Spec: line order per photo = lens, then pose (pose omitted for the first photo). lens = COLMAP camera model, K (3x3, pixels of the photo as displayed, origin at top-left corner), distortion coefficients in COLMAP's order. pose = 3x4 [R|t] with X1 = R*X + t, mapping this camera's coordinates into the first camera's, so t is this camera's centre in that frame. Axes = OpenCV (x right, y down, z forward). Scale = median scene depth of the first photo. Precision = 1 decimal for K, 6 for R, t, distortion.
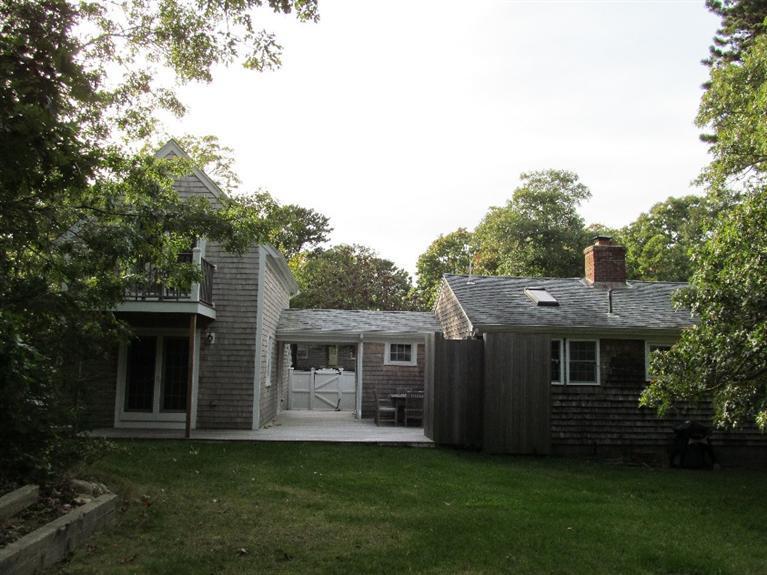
lens RADIAL K [[628.2, 0, 382.2], [0, 628.2, 288.5], [0, 0, 1]] dist [-0.003368, -0.002508]
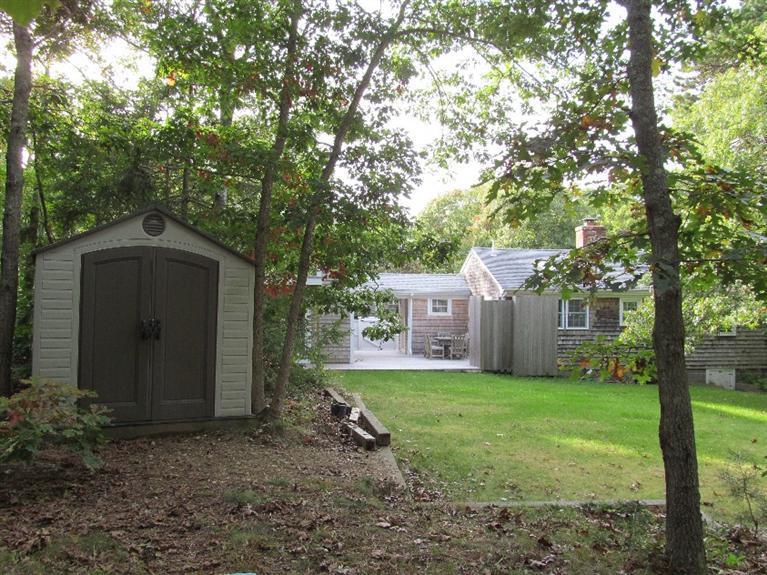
lens RADIAL K [[628.2, 0, 384.9], [0, 628.2, 287.3], [0, 0, 1]] dist [-0.003368, -0.002508]
pose [[0.998631, -0.009753, 0.051390, -0.197863], [0.004902, 0.995589, 0.093697, -0.081731], [-0.052077, -0.093317, 0.994274, -0.413676]]
